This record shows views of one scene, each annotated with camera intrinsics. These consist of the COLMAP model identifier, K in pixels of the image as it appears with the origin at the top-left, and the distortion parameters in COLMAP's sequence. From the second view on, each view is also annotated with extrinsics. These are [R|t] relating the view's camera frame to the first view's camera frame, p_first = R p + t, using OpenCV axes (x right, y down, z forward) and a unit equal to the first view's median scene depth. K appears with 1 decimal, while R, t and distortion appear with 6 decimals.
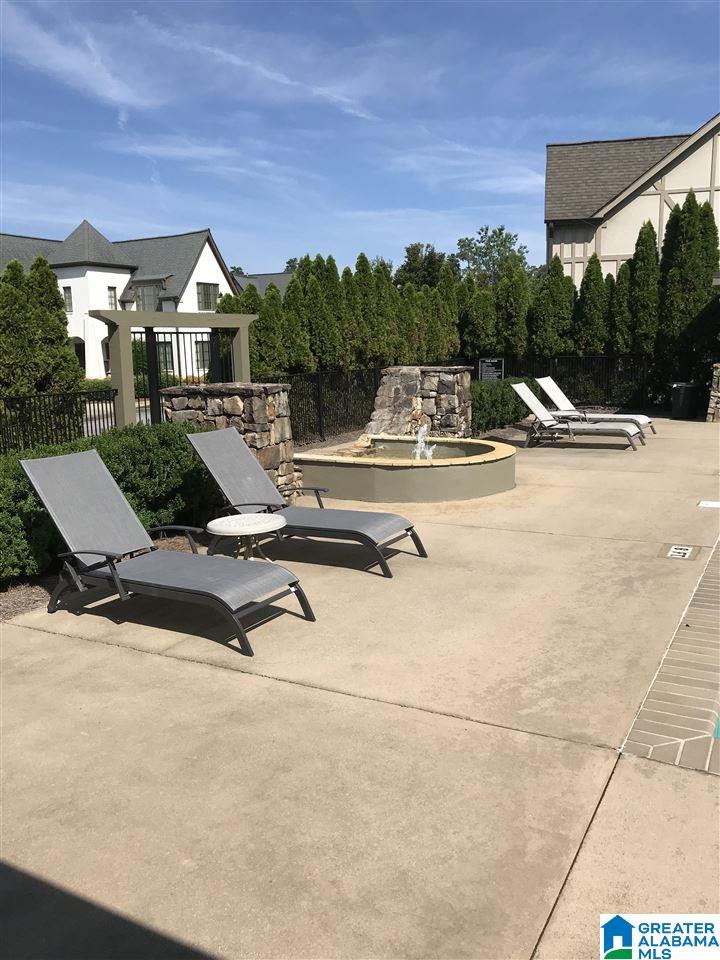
lens RADIAL K [[779.9, 0, 359.7], [0, 779.9, 486.0], [0, 0, 1]] dist [0.041496, -0.033736]
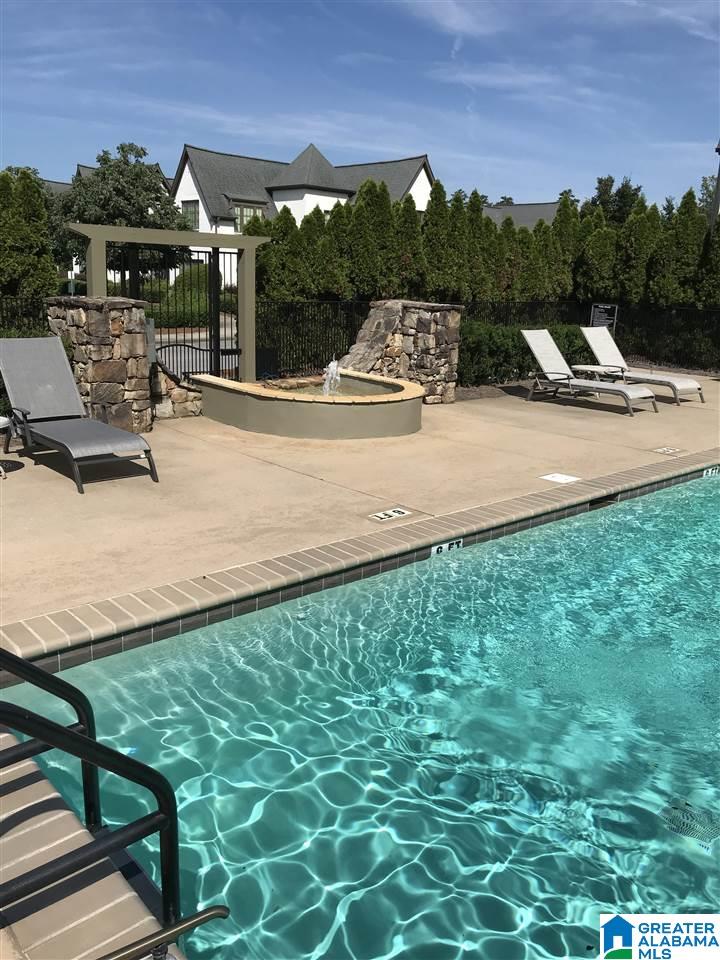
lens RADIAL K [[779.9, 0, 359.1], [0, 779.9, 477.6], [0, 0, 1]] dist [0.041496, -0.033736]
pose [[0.945691, 0.142462, -0.292189, 0.337495], [-0.121266, 0.988576, 0.089510, -0.019085], [0.301602, -0.049216, 0.952163, 0.064066]]
